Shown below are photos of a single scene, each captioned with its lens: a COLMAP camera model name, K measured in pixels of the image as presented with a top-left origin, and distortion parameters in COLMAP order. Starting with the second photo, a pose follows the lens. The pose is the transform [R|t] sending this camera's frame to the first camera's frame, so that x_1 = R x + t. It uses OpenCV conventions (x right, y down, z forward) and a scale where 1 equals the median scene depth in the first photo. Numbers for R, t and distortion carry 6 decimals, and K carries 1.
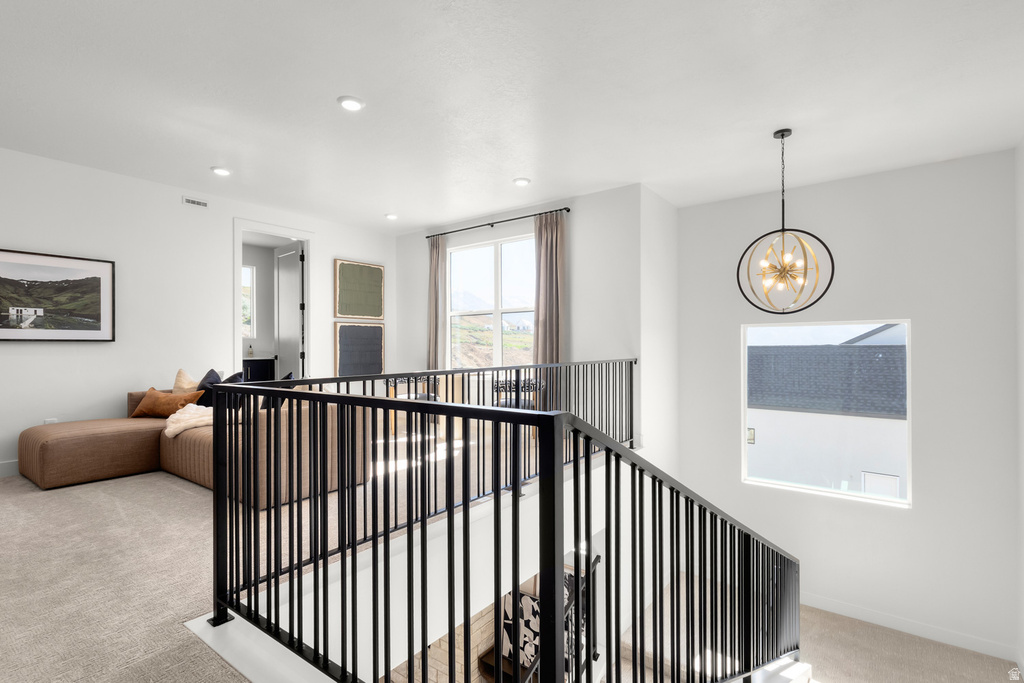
lens RADIAL K [[479.2, 0, 507.5], [0, 479.2, 345.1], [0, 0, 1]] dist [0.002194, 0.000924]
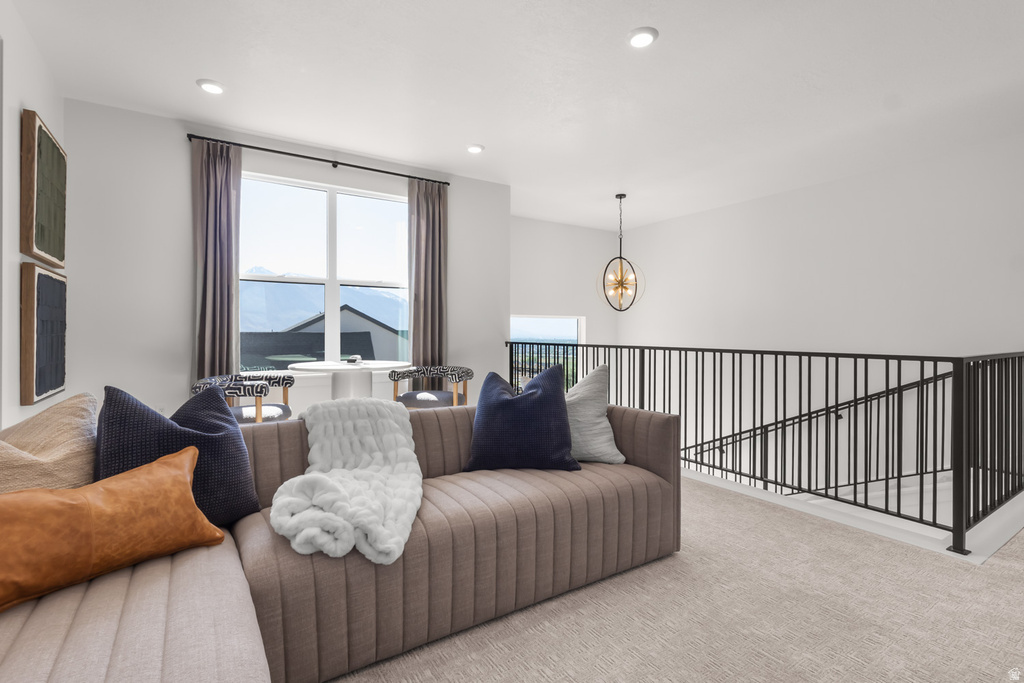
lens RADIAL K [[479.2, 0, 507.5], [0, 479.2, 345.1], [0, 0, 1]] dist [0.002194, 0.000924]
pose [[0.345450, -0.013026, 0.938347, -0.865936], [-0.001187, 0.999897, 0.014318, 0.019695], [-0.938436, -0.006060, 0.345399, 0.680861]]
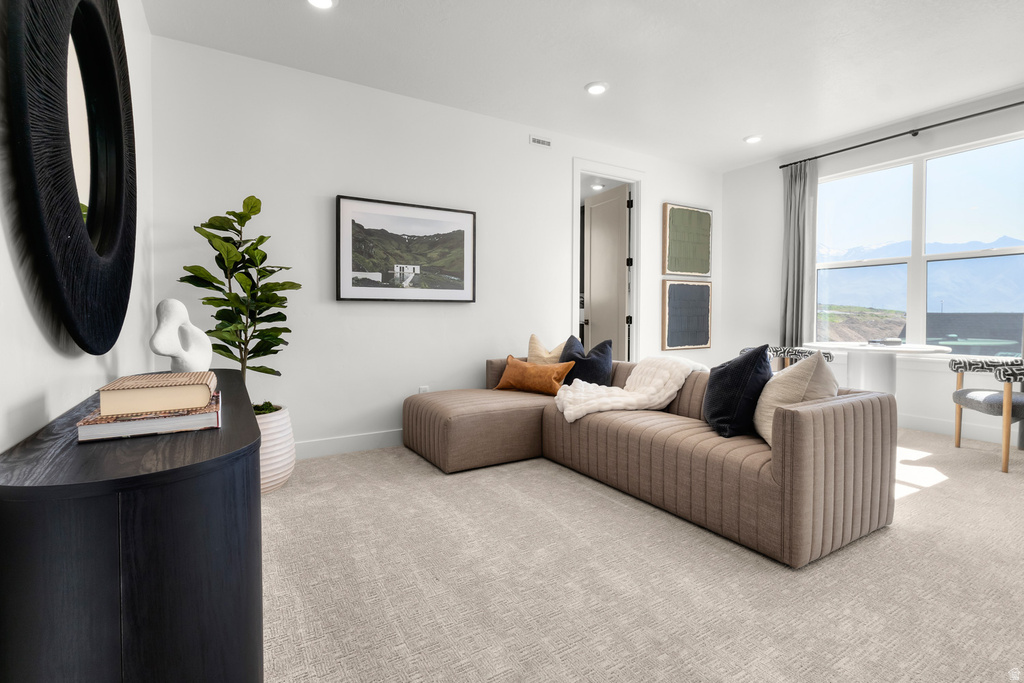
lens RADIAL K [[476.2, 0, 511.3], [0, 476.2, 318.6], [0, 0, 1]] dist [0.000808, 0.000467]
pose [[0.929410, 0.009099, -0.368938, -0.431688], [-0.003423, 0.999866, 0.016037, 0.008469], [0.369034, -0.013642, 0.929316, 0.203871]]
